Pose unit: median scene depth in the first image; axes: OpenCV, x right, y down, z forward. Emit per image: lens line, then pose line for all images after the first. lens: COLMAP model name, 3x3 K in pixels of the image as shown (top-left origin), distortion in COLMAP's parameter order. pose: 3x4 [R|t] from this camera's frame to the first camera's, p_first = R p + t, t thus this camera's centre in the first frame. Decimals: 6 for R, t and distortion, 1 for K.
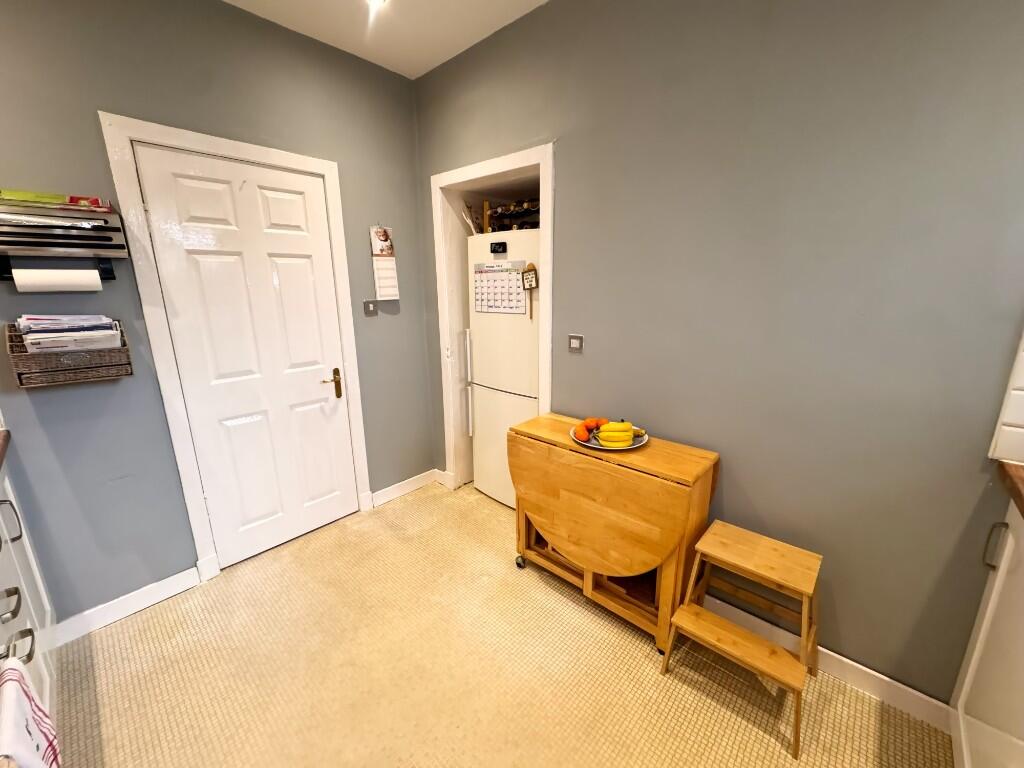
lens RADIAL K [[407.9, 0, 509.9], [0, 407.9, 381.9], [0, 0, 1]] dist [-0.002293, 0.000002]
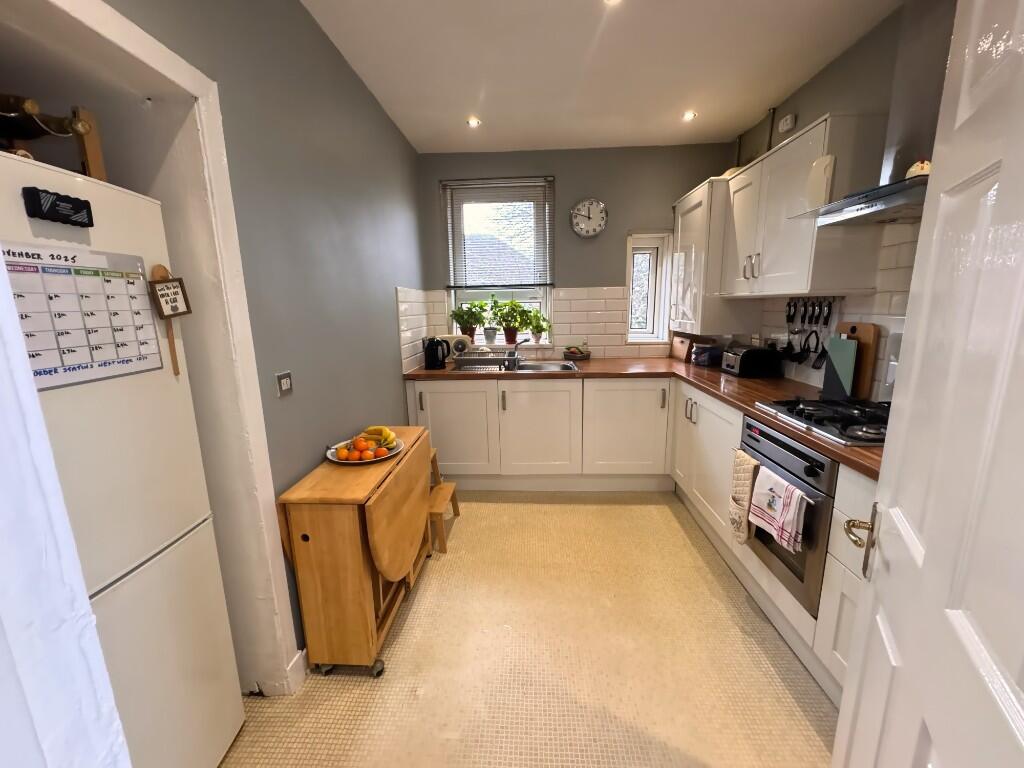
lens RADIAL K [[407.9, 0, 509.9], [0, 407.9, 381.9], [0, 0, 1]] dist [-0.002293, 0.000002]
pose [[-0.637339, -0.120123, 0.761163, -0.601920], [0.205074, 0.925713, 0.317804, -0.223688], [-0.742795, 0.358644, -0.565359, 0.990021]]
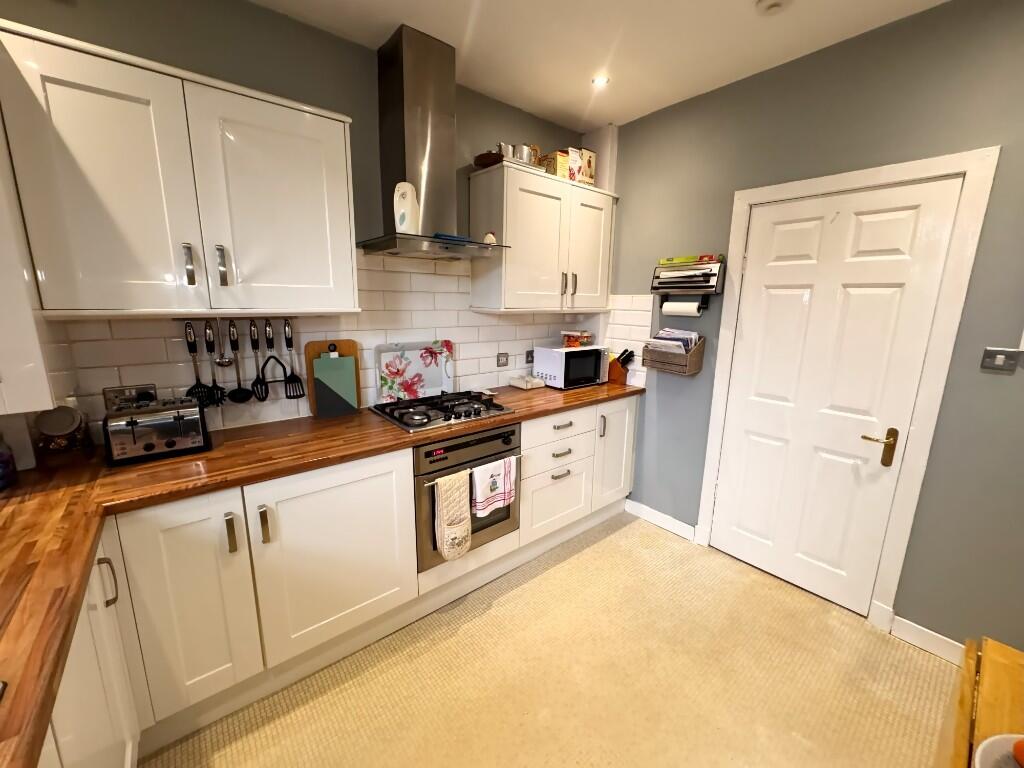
lens RADIAL K [[407.9, 0, 509.9], [0, 407.9, 381.9], [0, 0, 1]] dist [-0.002293, 0.000002]
pose [[-0.141919, 0.204914, -0.968436, 0.413610], [-0.241220, 0.941687, 0.234604, -0.126892], [0.960038, 0.266901, -0.084214, 0.369812]]
